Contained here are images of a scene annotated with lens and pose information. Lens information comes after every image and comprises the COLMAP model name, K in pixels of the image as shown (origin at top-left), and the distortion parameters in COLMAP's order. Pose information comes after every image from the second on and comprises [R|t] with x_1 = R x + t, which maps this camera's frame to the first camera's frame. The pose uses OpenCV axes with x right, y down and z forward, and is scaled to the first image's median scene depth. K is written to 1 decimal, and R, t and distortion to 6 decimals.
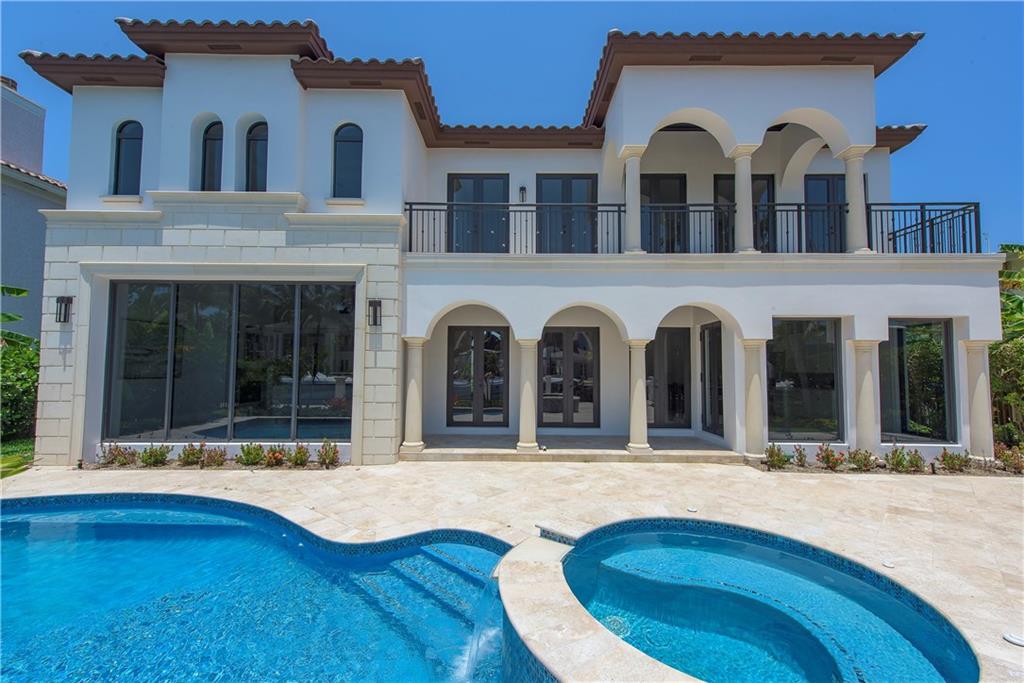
lens RADIAL K [[427.5, 0, 519.1], [0, 427.5, 348.2], [0, 0, 1]] dist [0.004970, 0.000508]
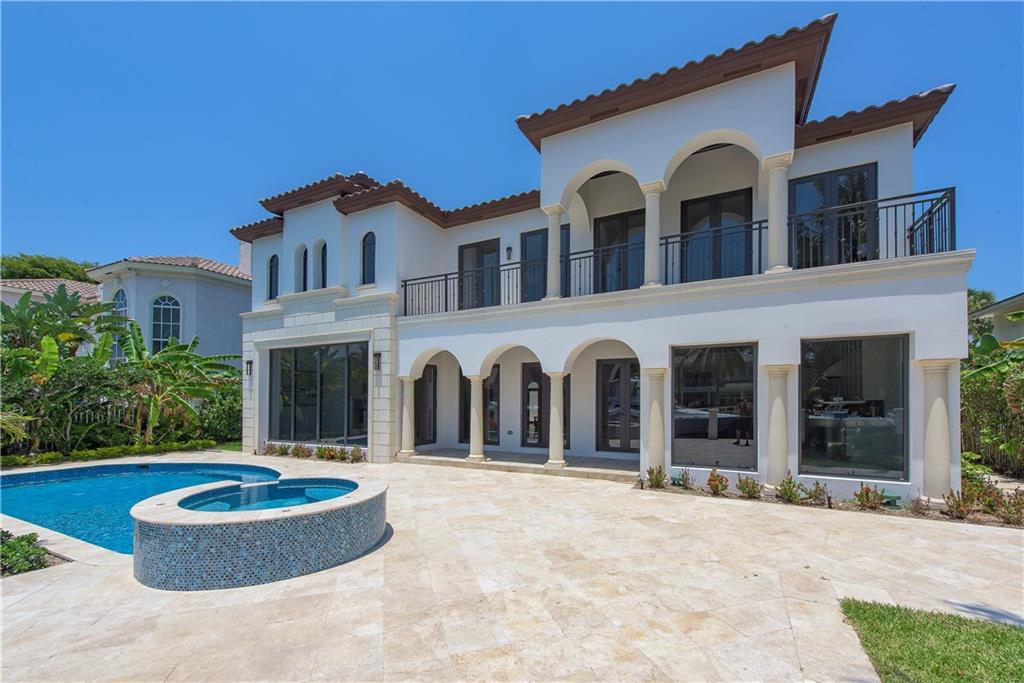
lens RADIAL K [[420.8, 0, 515.8], [0, 420.8, 396.4], [0, 0, 1]] dist [-0.000321, -0.000394]
pose [[0.894065, -0.010921, -0.447804, 0.719352], [0.026534, 0.999239, 0.028606, 0.009643], [0.447150, -0.037458, 0.893674, -0.089406]]
